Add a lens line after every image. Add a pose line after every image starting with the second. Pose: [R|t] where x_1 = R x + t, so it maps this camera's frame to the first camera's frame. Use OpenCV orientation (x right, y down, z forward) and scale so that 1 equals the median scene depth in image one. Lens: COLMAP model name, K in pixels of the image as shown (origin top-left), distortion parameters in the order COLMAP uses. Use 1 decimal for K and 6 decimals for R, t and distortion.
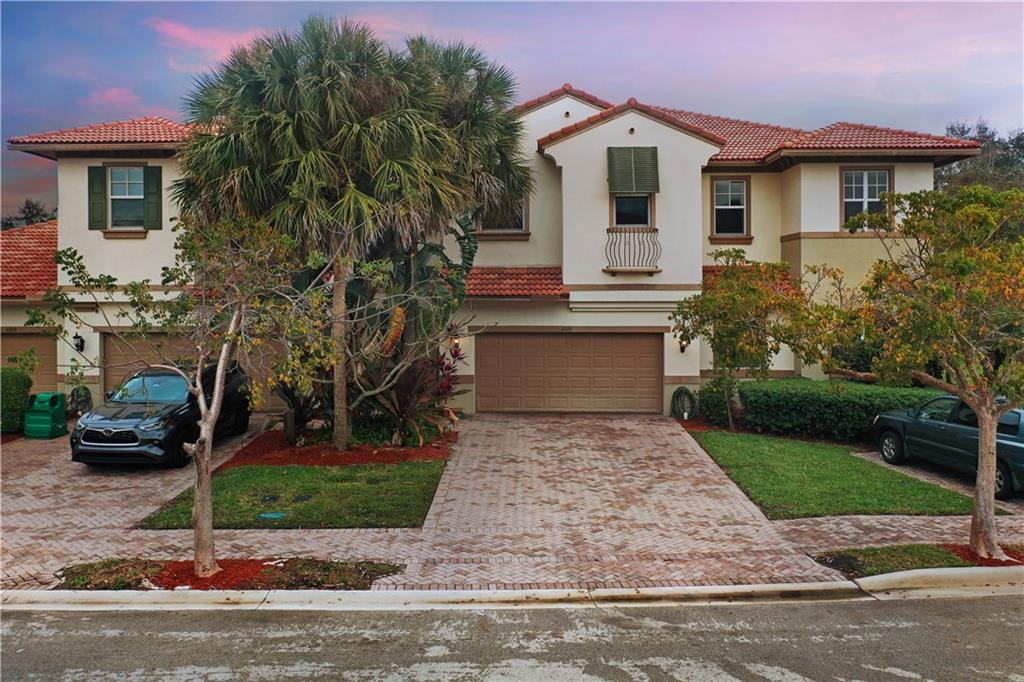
lens RADIAL K [[807.3, 0, 500.8], [0, 807.3, 340.6], [0, 0, 1]] dist [0.011635, -0.000142]
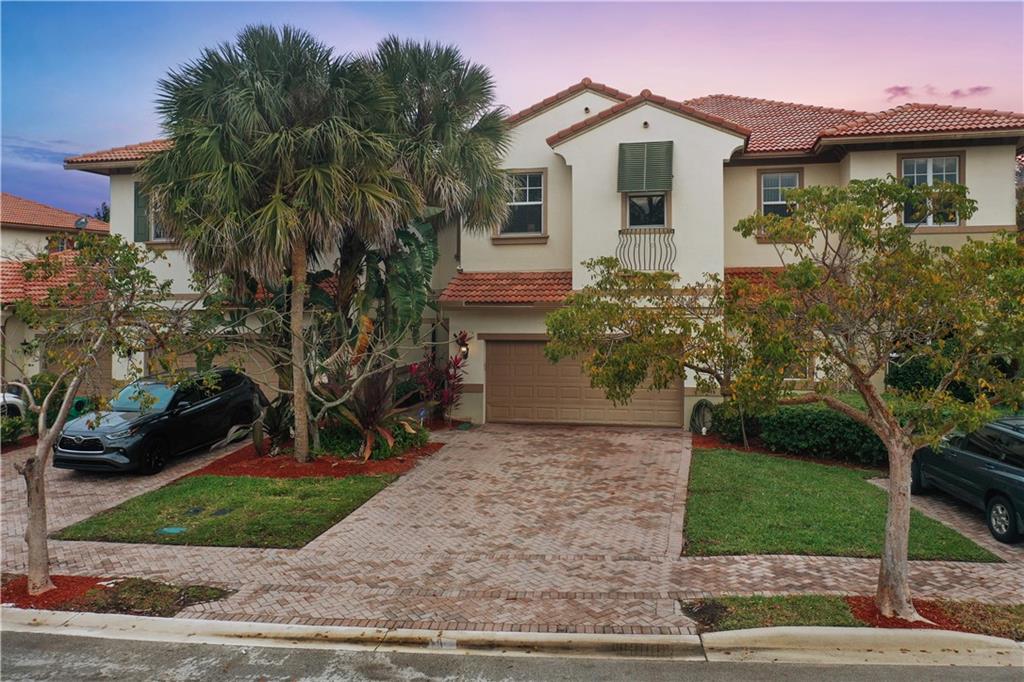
lens RADIAL K [[817.1, 0, 554.6], [0, 817.1, 339.6], [0, 0, 1]] dist [0.034969, -0.003785]
pose [[0.985487, 0.002307, -0.169734, 0.404371], [-0.001804, 0.999994, 0.003120, -0.026138], [0.169740, -0.002768, 0.985485, 0.087552]]
